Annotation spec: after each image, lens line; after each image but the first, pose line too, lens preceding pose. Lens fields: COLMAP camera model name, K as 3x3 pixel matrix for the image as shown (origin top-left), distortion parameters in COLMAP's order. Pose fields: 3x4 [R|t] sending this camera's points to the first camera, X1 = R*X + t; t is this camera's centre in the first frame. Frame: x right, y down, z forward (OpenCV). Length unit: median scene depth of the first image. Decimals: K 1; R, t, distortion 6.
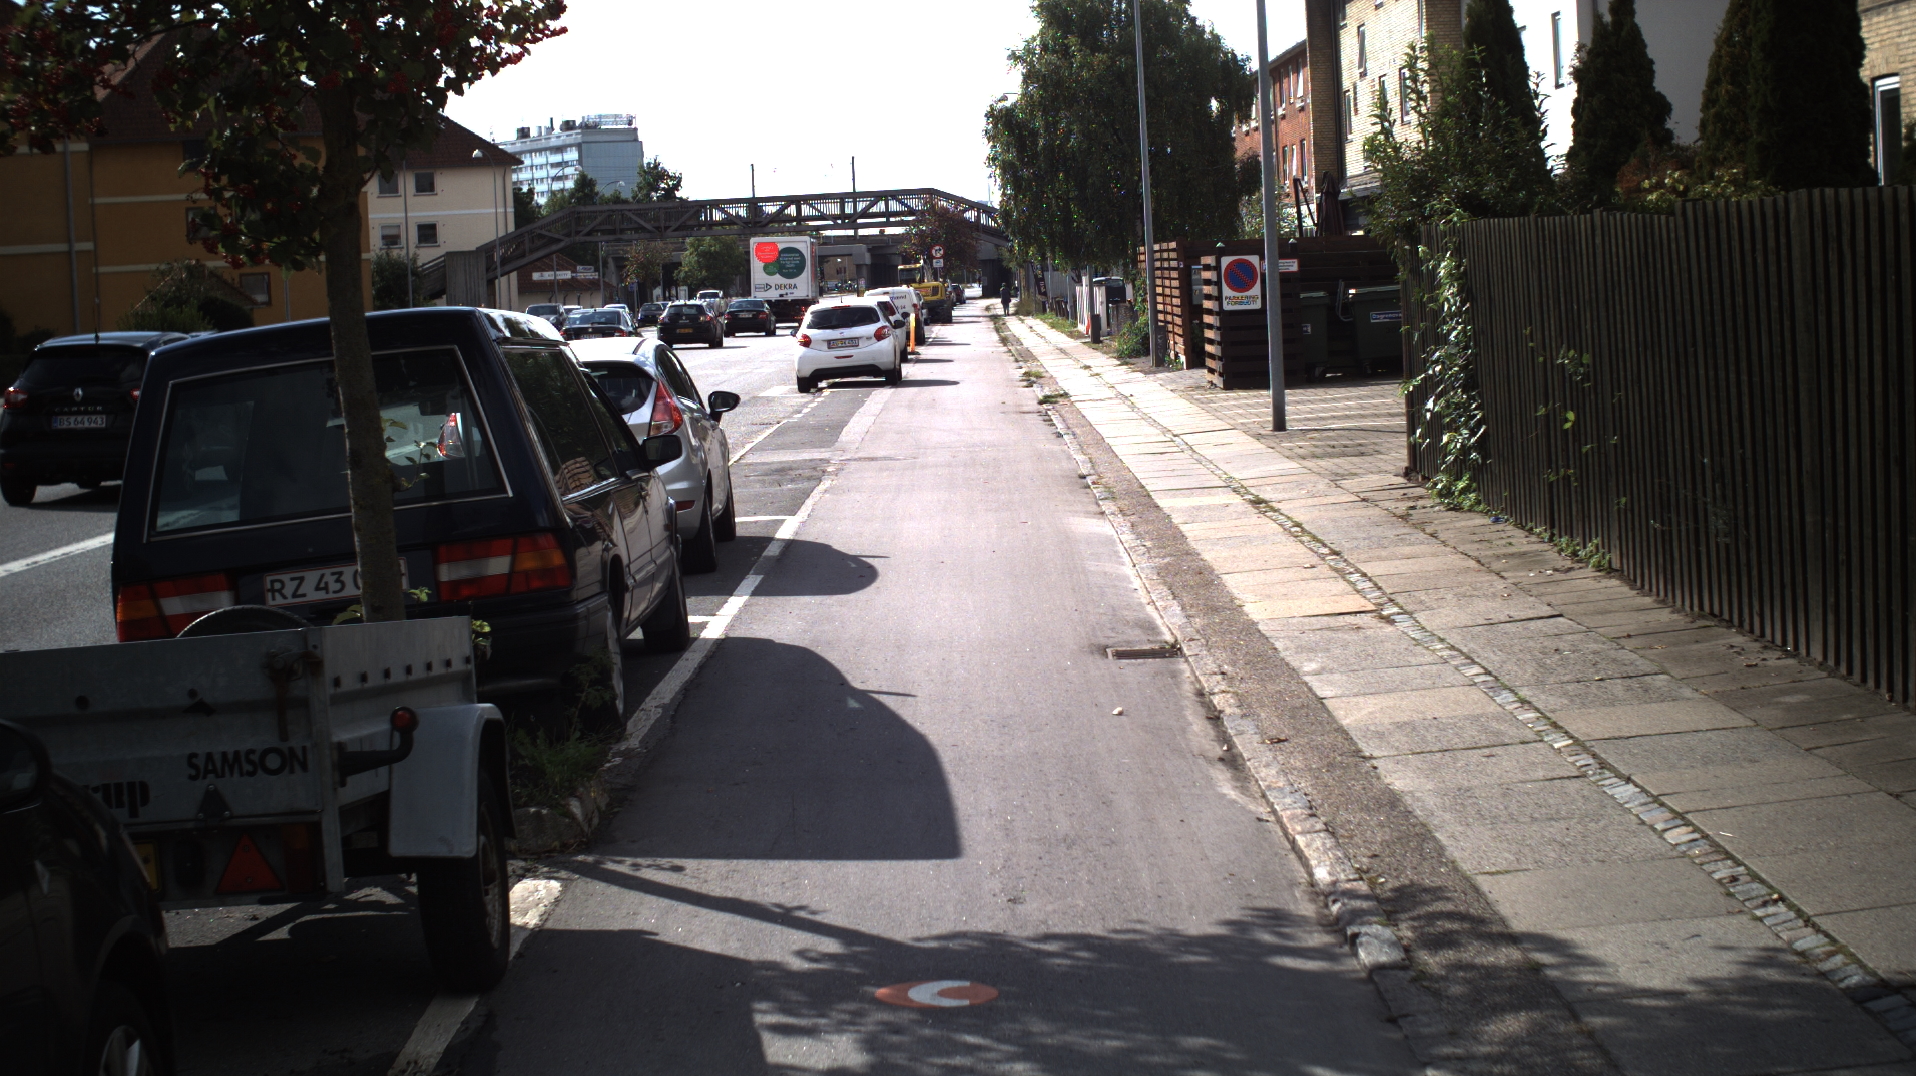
lens RADIAL K [[3873.4, 0, 958.0], [0, 3873.4, 538.0], [0, 0, 1]] dist [-0.255382, -0.096128]
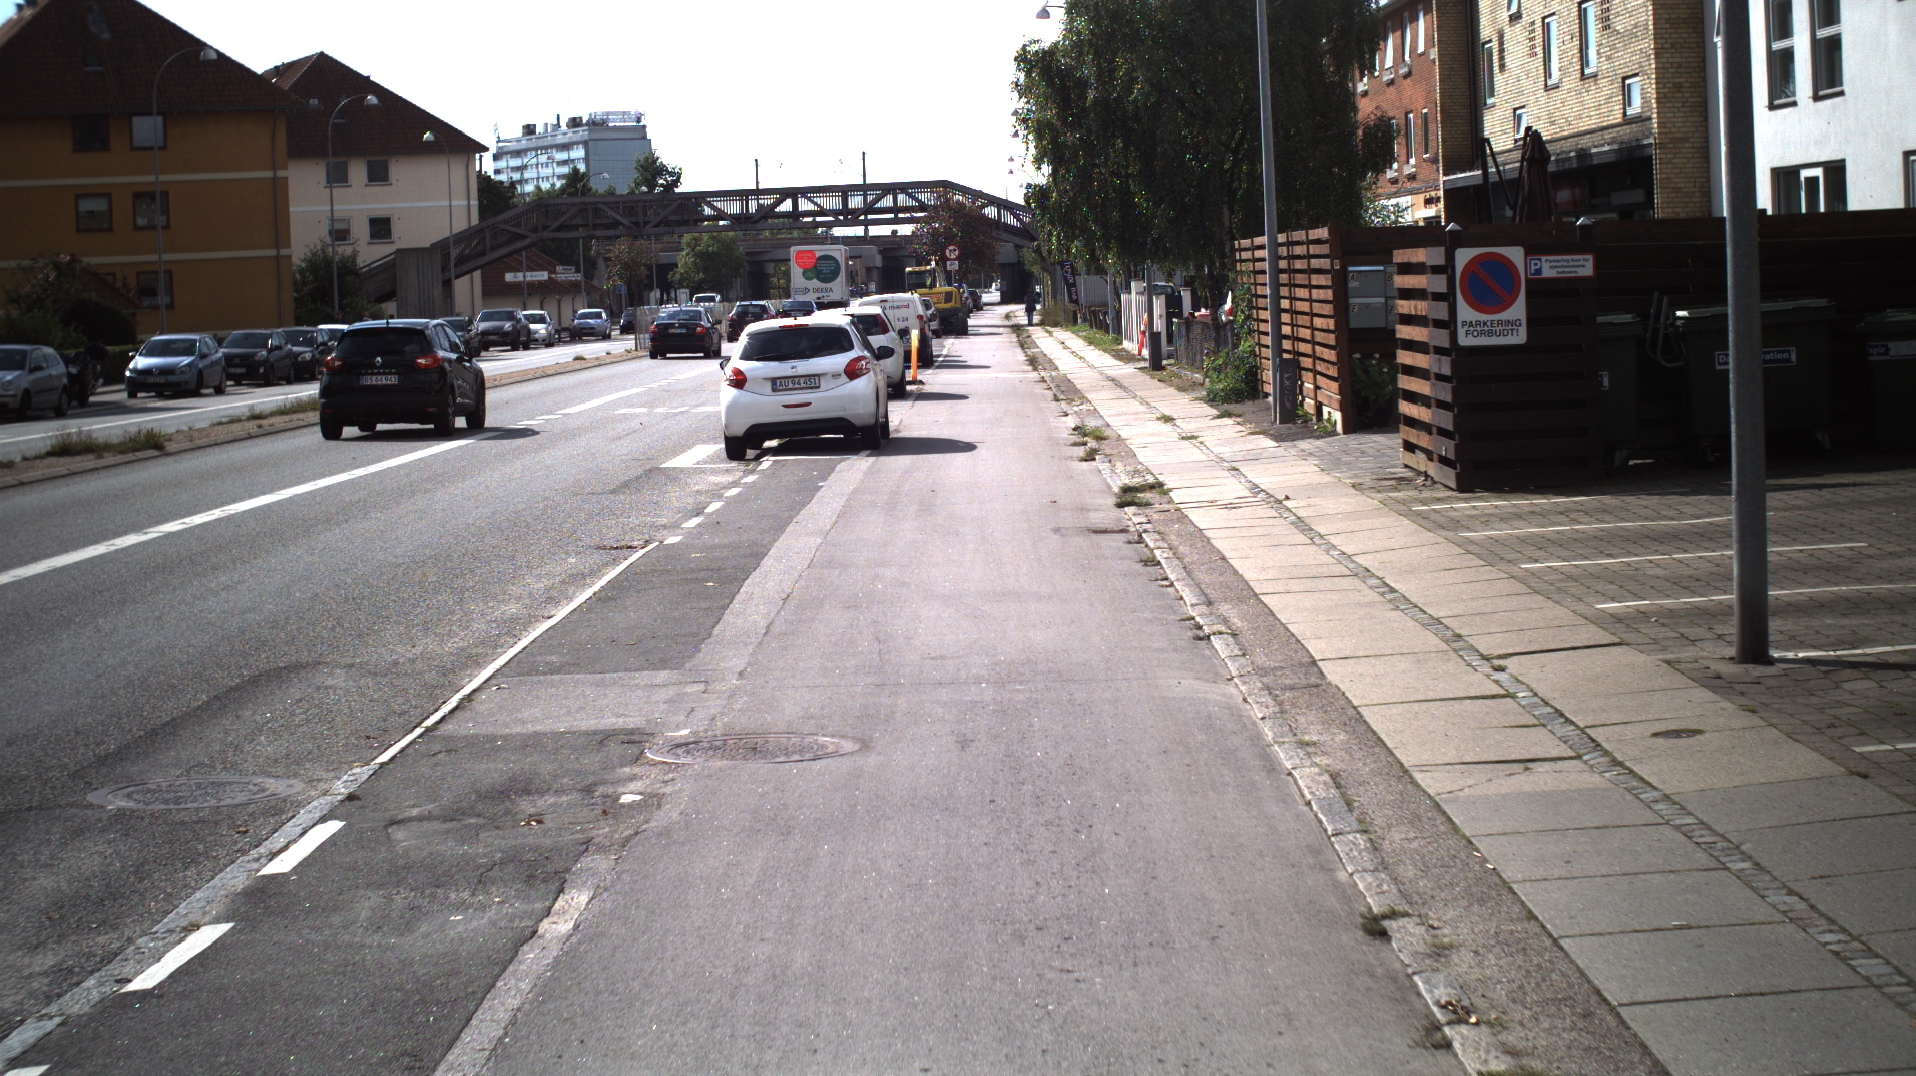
lens RADIAL K [[3873.4, 0, 958.0], [0, 3873.4, 538.0], [0, 0, 1]] dist [-0.255382, -0.096128]
pose [[0.999962, 0.007797, -0.003834, -0.000109], [-0.007802, 0.999969, -0.001098, -0.018555], [0.003825, 0.001128, 0.999992, 0.275197]]
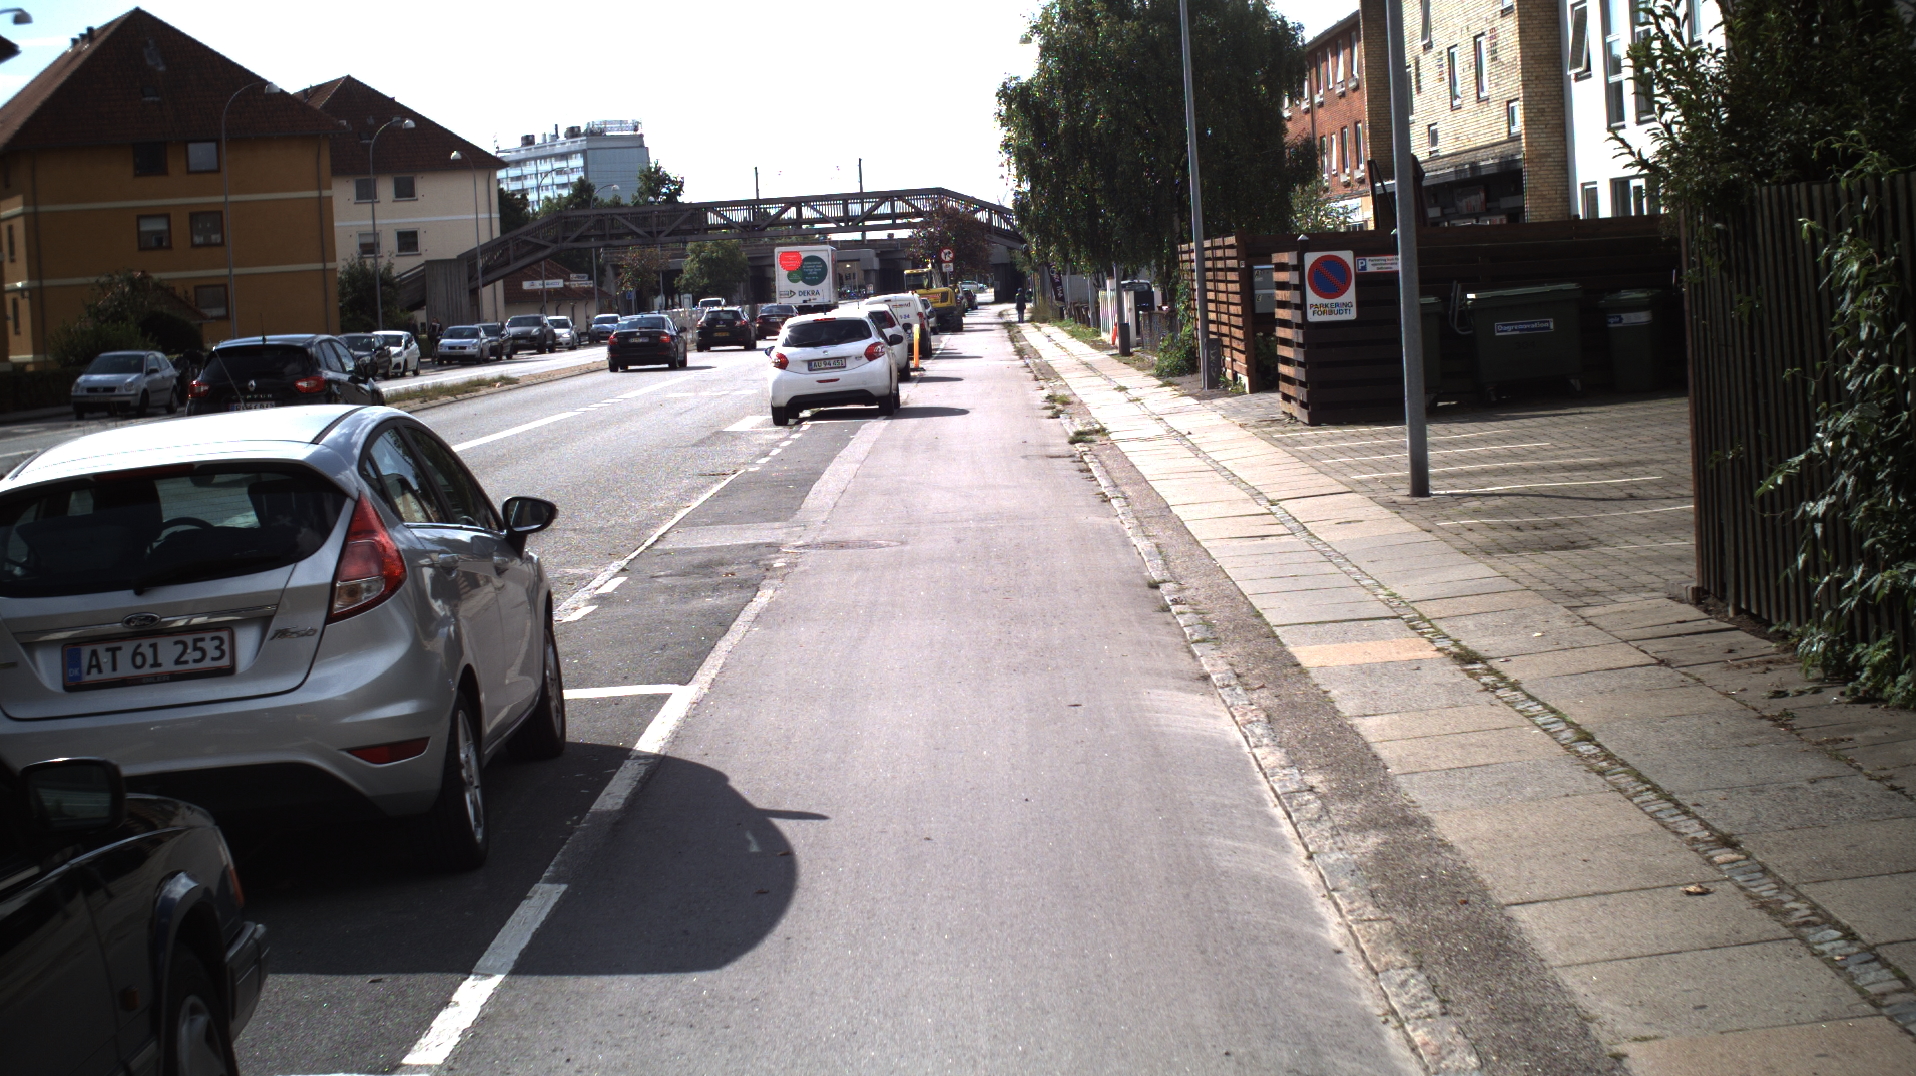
lens RADIAL K [[3873.4, 0, 958.0], [0, 3873.4, 538.0], [0, 0, 1]] dist [-0.255382, -0.096128]
pose [[0.999950, -0.009302, -0.003761, 0.000648], [0.009297, 0.999956, -0.001277, -0.009301], [0.003772, 0.001242, 0.999992, 0.137587]]
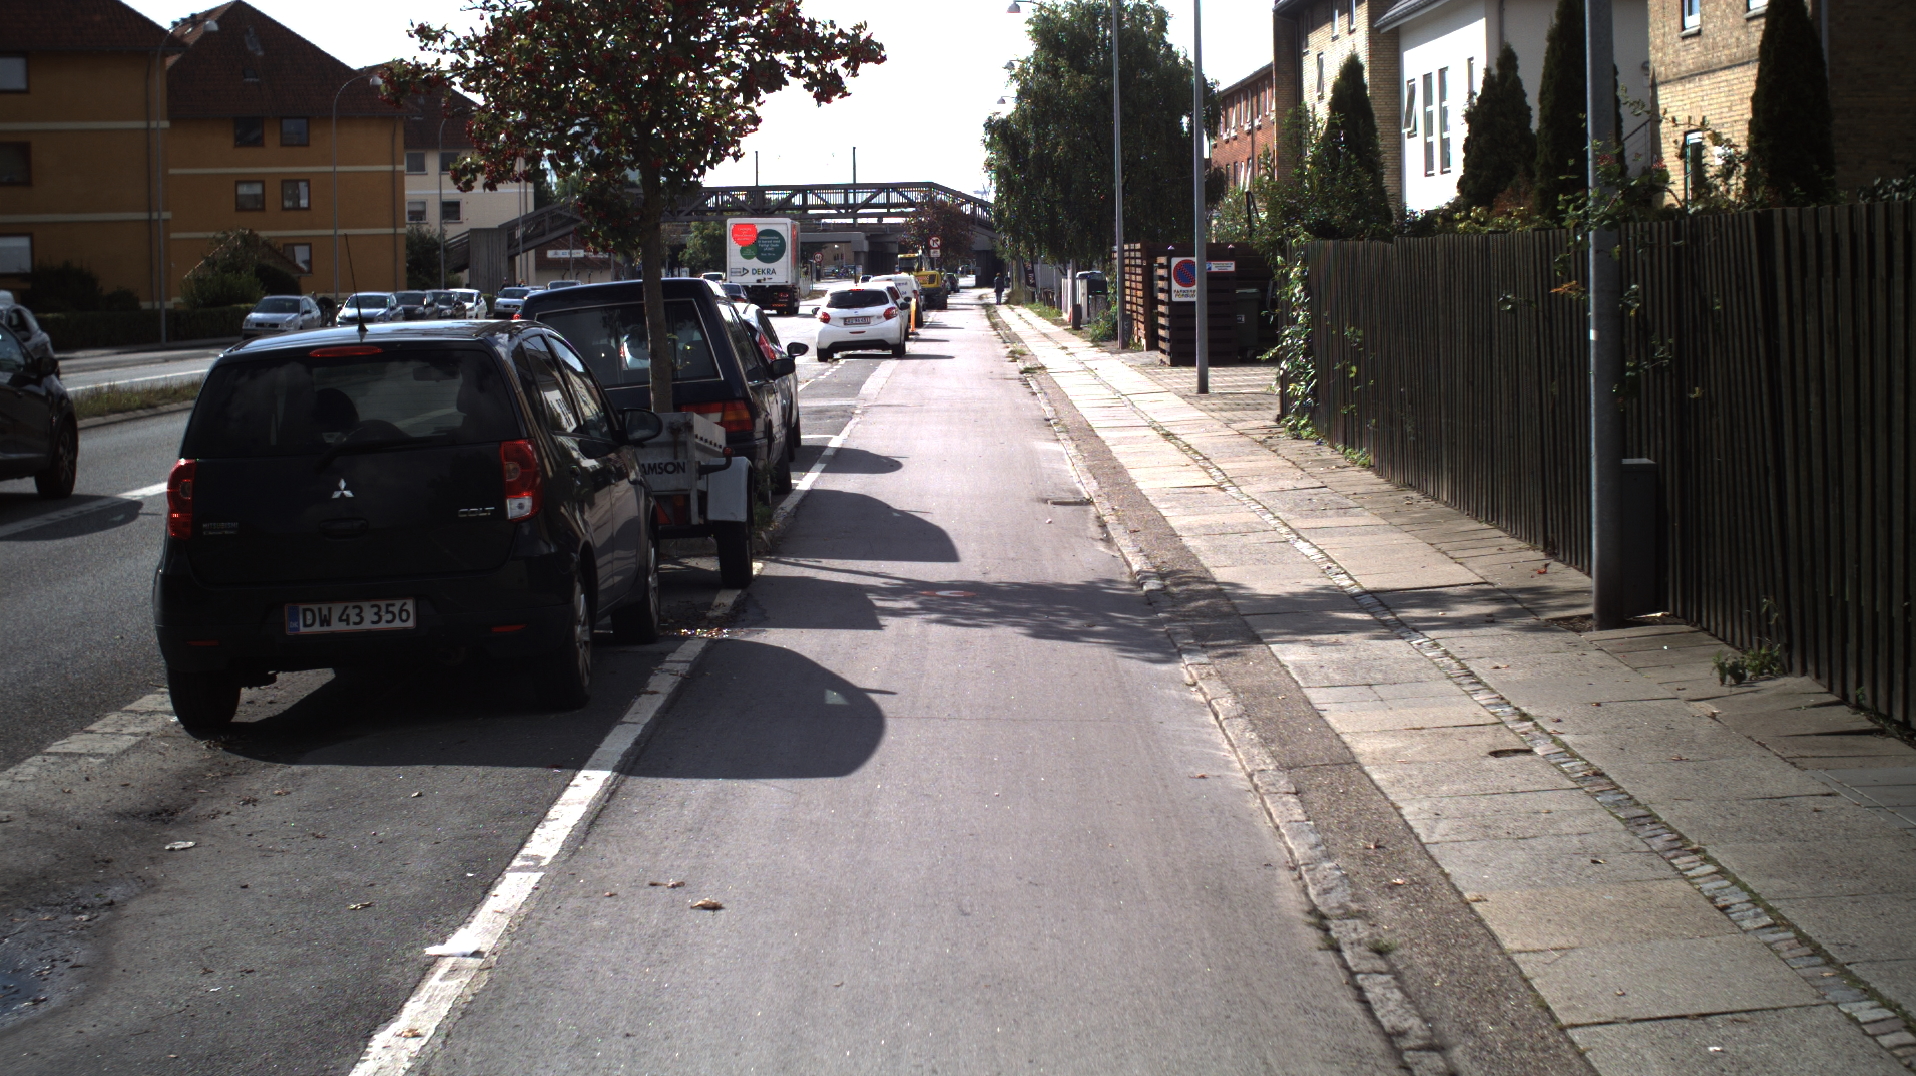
lens RADIAL K [[3873.4, 0, 958.0], [0, 3873.4, 538.0], [0, 0, 1]] dist [-0.255382, -0.096128]
pose [[0.999551, 0.029739, 0.003701, -0.001050], [-0.029749, 0.999554, 0.002688, 0.009014], [-0.003620, -0.002797, 0.999990, -0.137550]]
